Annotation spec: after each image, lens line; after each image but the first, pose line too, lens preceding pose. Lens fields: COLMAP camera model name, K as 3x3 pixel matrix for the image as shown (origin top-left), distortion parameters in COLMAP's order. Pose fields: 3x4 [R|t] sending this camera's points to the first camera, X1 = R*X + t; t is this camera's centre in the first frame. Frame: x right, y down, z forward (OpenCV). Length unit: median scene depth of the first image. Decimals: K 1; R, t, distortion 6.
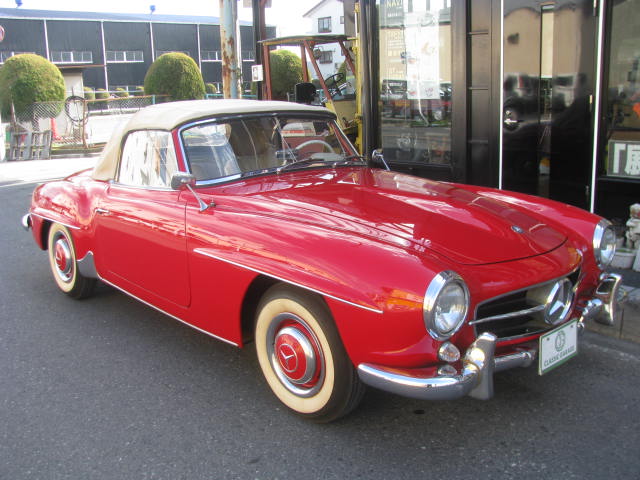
lens RADIAL K [[670.6, 0, 304.7], [0, 670.6, 239.2], [0, 0, 1]] dist [-0.214896, 0.268086]
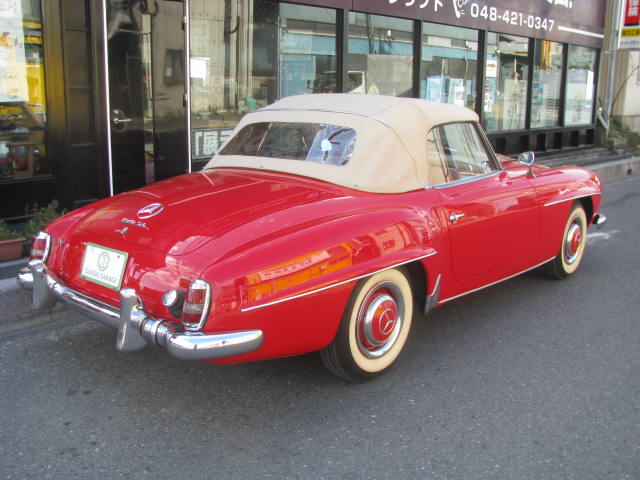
lens RADIAL K [[670.6, 0, 304.7], [0, 670.6, 239.2], [0, 0, 1]] dist [-0.214896, 0.268086]
pose [[-0.086588, -0.192805, 0.977409, -1.149612], [0.210885, 0.955314, 0.207129, -0.236287], [-0.973668, 0.224056, -0.042059, 1.231206]]
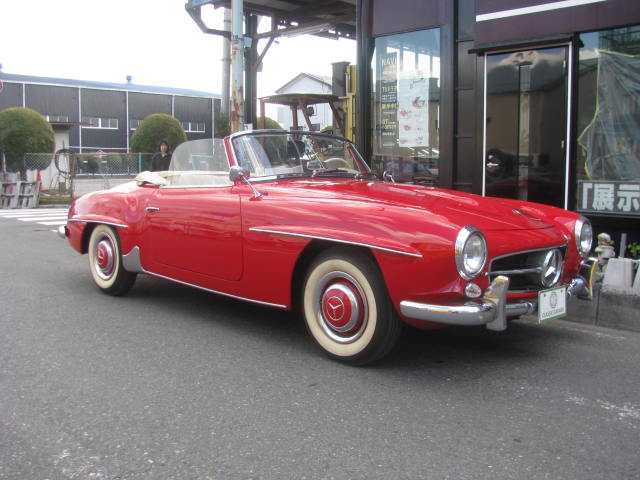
lens RADIAL K [[670.6, 0, 304.7], [0, 670.6, 239.2], [0, 0, 1]] dist [-0.214896, 0.268086]
pose [[0.998006, 0.032321, 0.054225, -0.104331], [-0.025915, 0.993034, -0.114943, 0.134416], [-0.057562, 0.113308, 0.991891, -0.151511]]
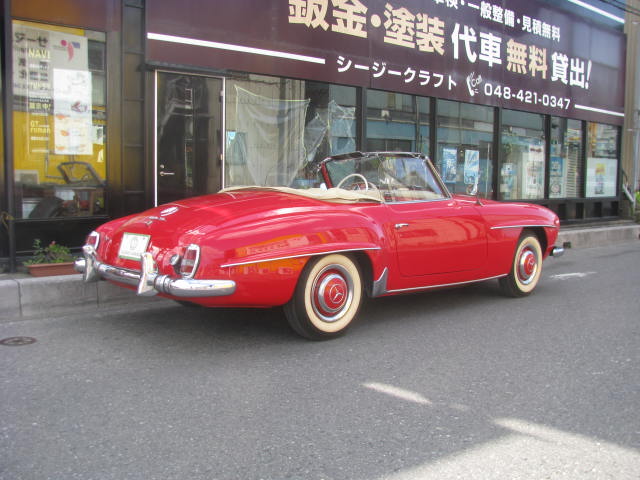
lens RADIAL K [[670.6, 0, 304.7], [0, 670.6, 239.2], [0, 0, 1]] dist [-0.214896, 0.268086]
pose [[0.002716, -0.064091, 0.997940, -1.458646], [0.207117, 0.976341, 0.062140, -0.125001], [-0.978312, 0.206522, 0.015926, 1.142998]]
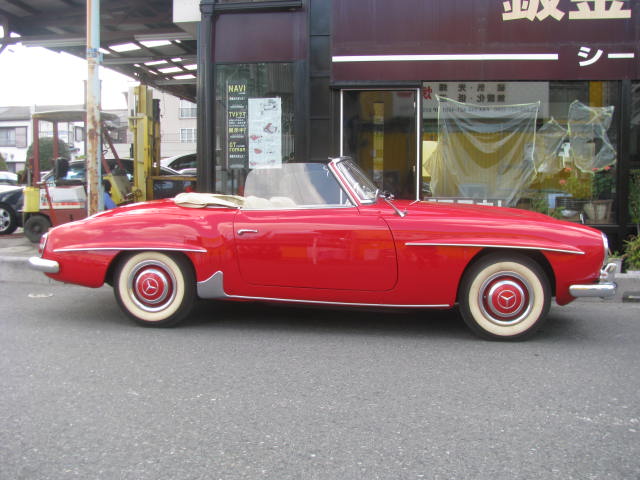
lens RADIAL K [[670.6, 0, 304.7], [0, 670.6, 239.2], [0, 0, 1]] dist [-0.214896, 0.268086]
pose [[0.767791, -0.012257, 0.640583, -0.965812], [0.109488, 0.987620, -0.112333, 0.110496], [-0.631276, 0.156385, 0.759628, 0.061835]]
